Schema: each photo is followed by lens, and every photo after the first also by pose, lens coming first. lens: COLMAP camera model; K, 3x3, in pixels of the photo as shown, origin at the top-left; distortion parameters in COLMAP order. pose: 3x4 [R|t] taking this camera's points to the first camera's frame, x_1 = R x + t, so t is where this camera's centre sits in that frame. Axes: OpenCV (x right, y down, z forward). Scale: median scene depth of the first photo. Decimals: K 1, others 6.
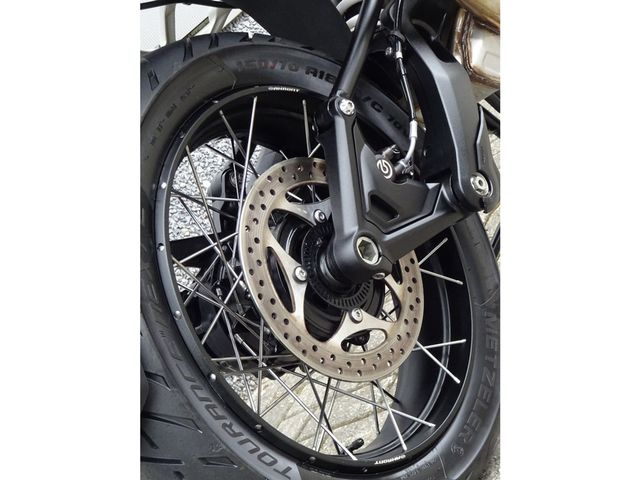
lens RADIAL K [[1615.0, 0, 319.9], [0, 1615.0, 239.9], [0, 0, 1]] dist [-0.074494, 0.000000]
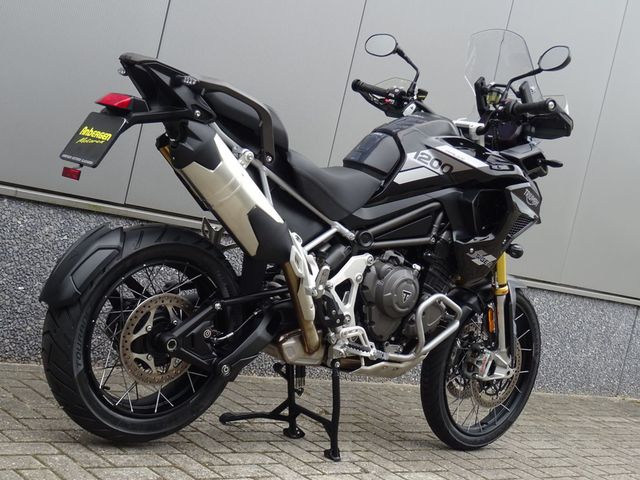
lens RADIAL K [[1078.4, 0, 320.2], [0, 1078.4, 240.4], [0, 0, 1]] dist [0.068528, 0.000000]
pose [[0.583199, 0.810206, -0.058701, 0.132745], [-0.809711, 0.574002, -0.122023, -0.069331], [-0.065170, 0.118694, 0.990790, -0.728175]]
